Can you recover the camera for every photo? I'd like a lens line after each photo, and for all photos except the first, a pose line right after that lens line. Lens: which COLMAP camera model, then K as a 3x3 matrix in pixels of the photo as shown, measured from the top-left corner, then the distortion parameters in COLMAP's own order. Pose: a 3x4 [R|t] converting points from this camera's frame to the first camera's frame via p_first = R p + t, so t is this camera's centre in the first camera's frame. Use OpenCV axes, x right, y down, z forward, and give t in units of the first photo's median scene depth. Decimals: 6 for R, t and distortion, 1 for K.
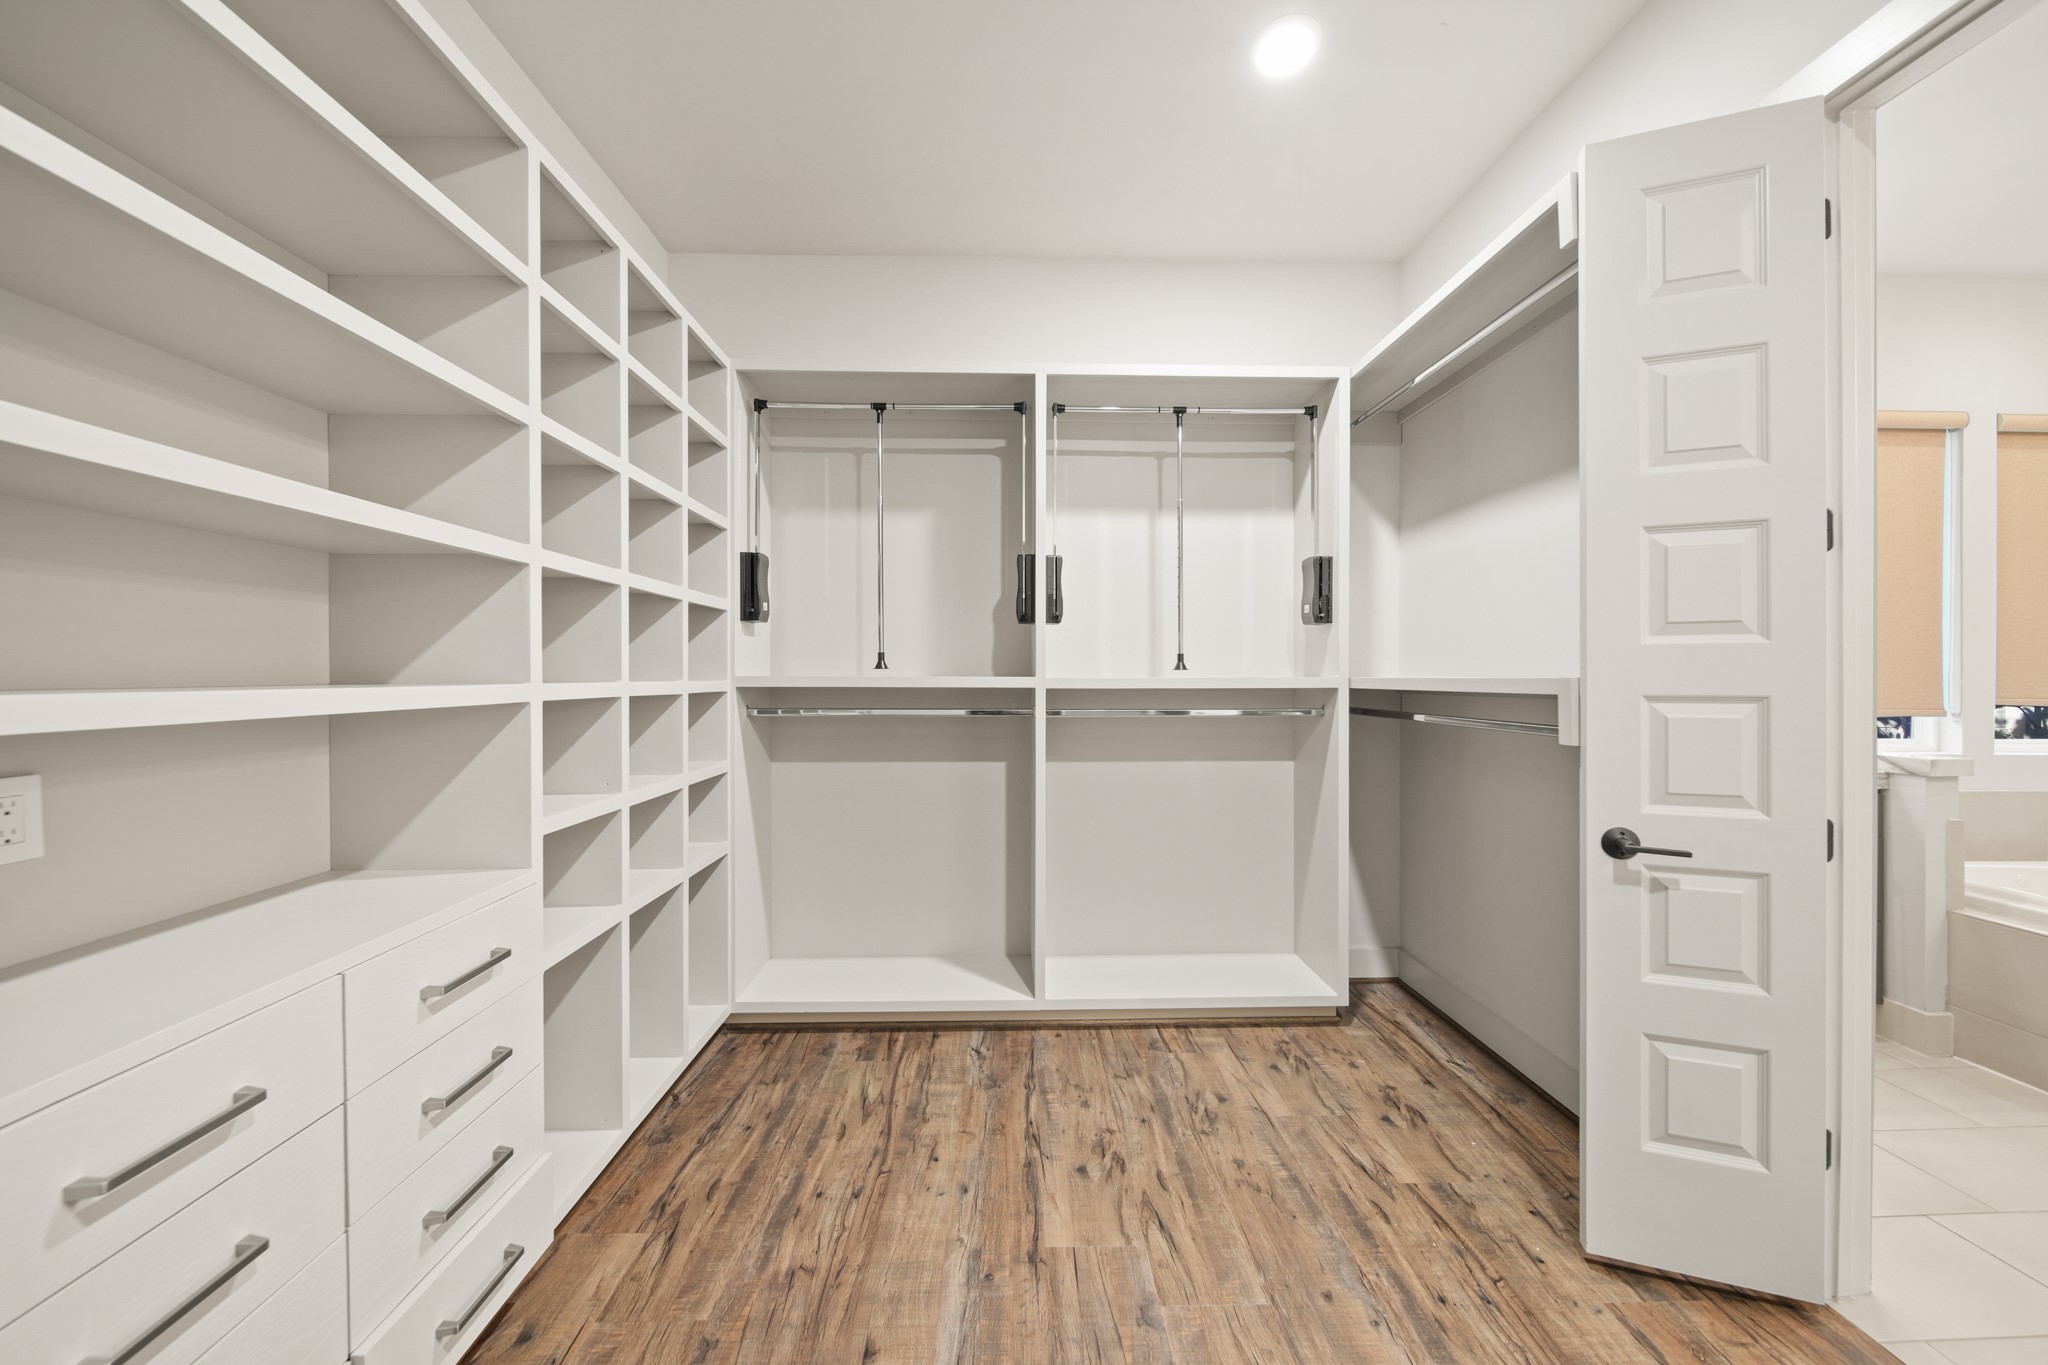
lens RADIAL K [[726.9, 0, 1022.4], [0, 726.9, 676.3], [0, 0, 1]] dist [0.000955, 0.000007]
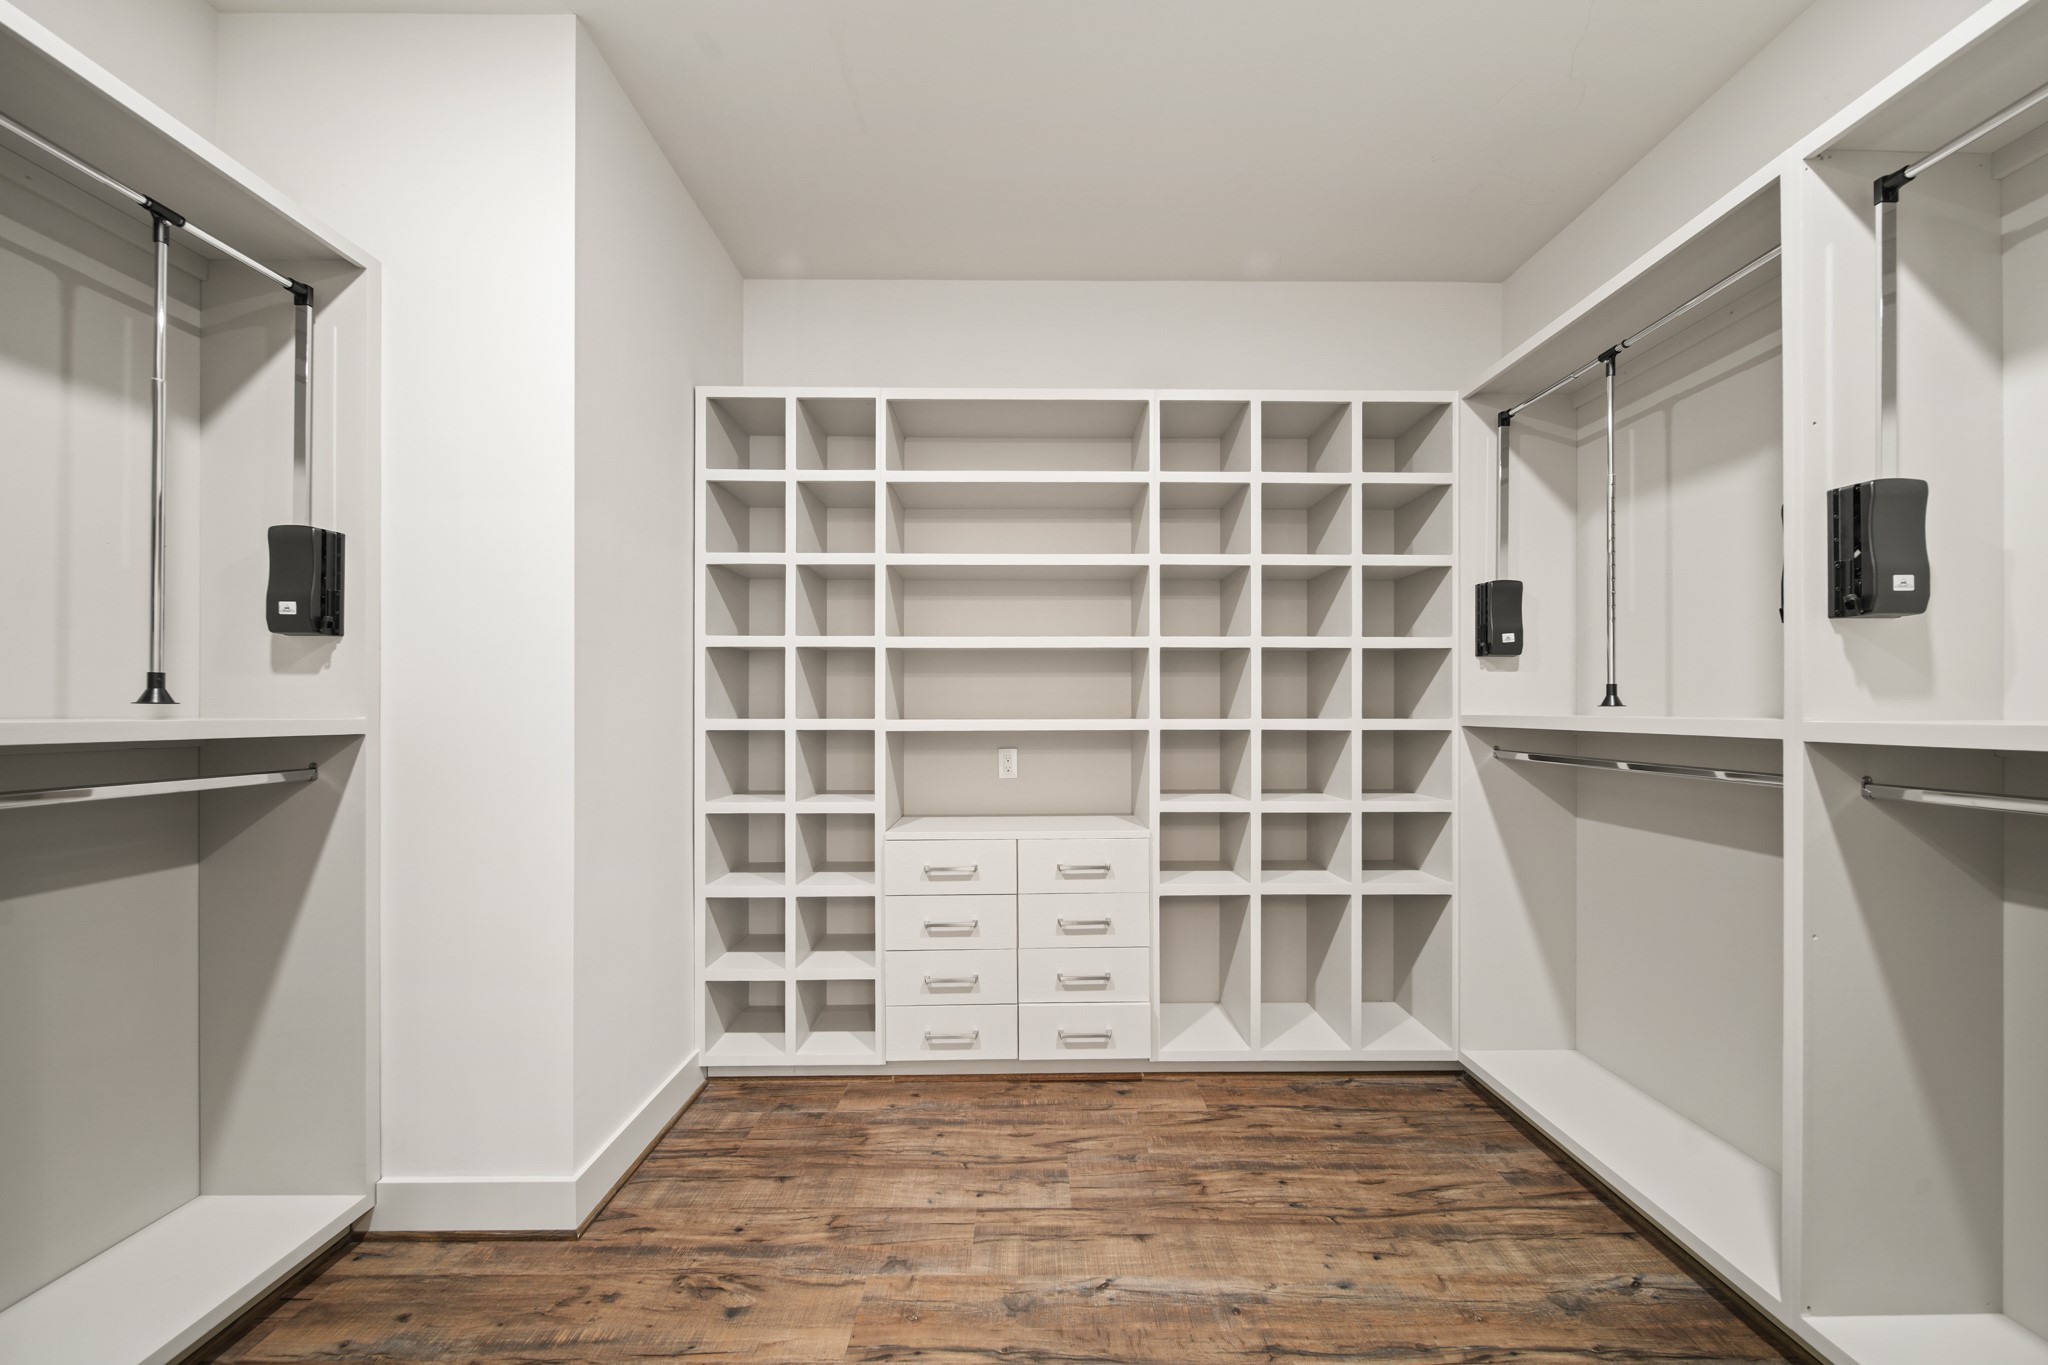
lens RADIAL K [[726.9, 0, 1028.1], [0, 726.9, 709.7], [0, 0, 1]] dist [0.000955, 0.000007]
pose [[-0.016308, -0.001241, -0.999866, 0.807191], [-0.002844, 0.999995, -0.001195, -0.006076], [0.999863, 0.002824, -0.016311, 0.603722]]
